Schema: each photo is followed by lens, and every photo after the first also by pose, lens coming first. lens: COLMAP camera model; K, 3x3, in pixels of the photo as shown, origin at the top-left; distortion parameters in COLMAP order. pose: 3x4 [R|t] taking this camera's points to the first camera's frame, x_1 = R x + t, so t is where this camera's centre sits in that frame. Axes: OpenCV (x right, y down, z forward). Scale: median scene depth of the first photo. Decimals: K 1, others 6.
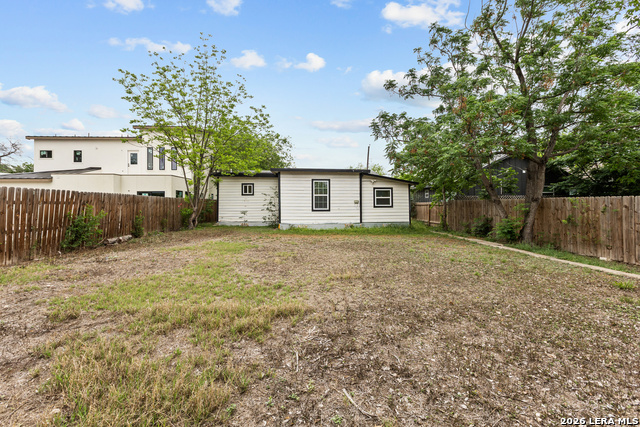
lens RADIAL K [[286.7, 0, 318.4], [0, 286.7, 209.2], [0, 0, 1]] dist [-0.000213, 0.000001]
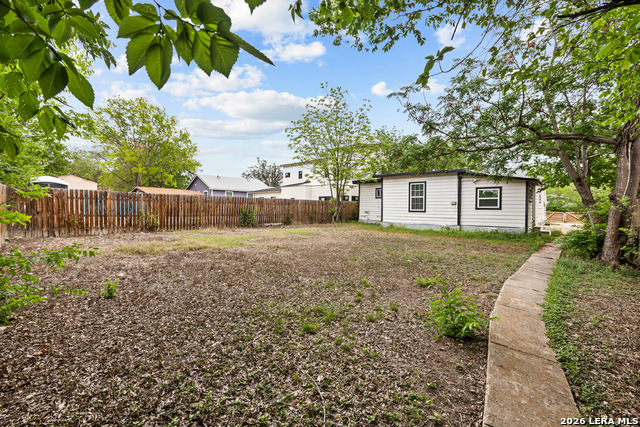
lens RADIAL K [[286.7, 0, 318.4], [0, 286.7, 209.2], [0, 0, 1]] dist [-0.000213, 0.000001]
pose [[0.690549, 0.013609, -0.723158, 0.511307], [-0.028066, 0.999574, -0.007989, 0.014447], [0.722741, 0.025813, 0.690637, 0.013722]]
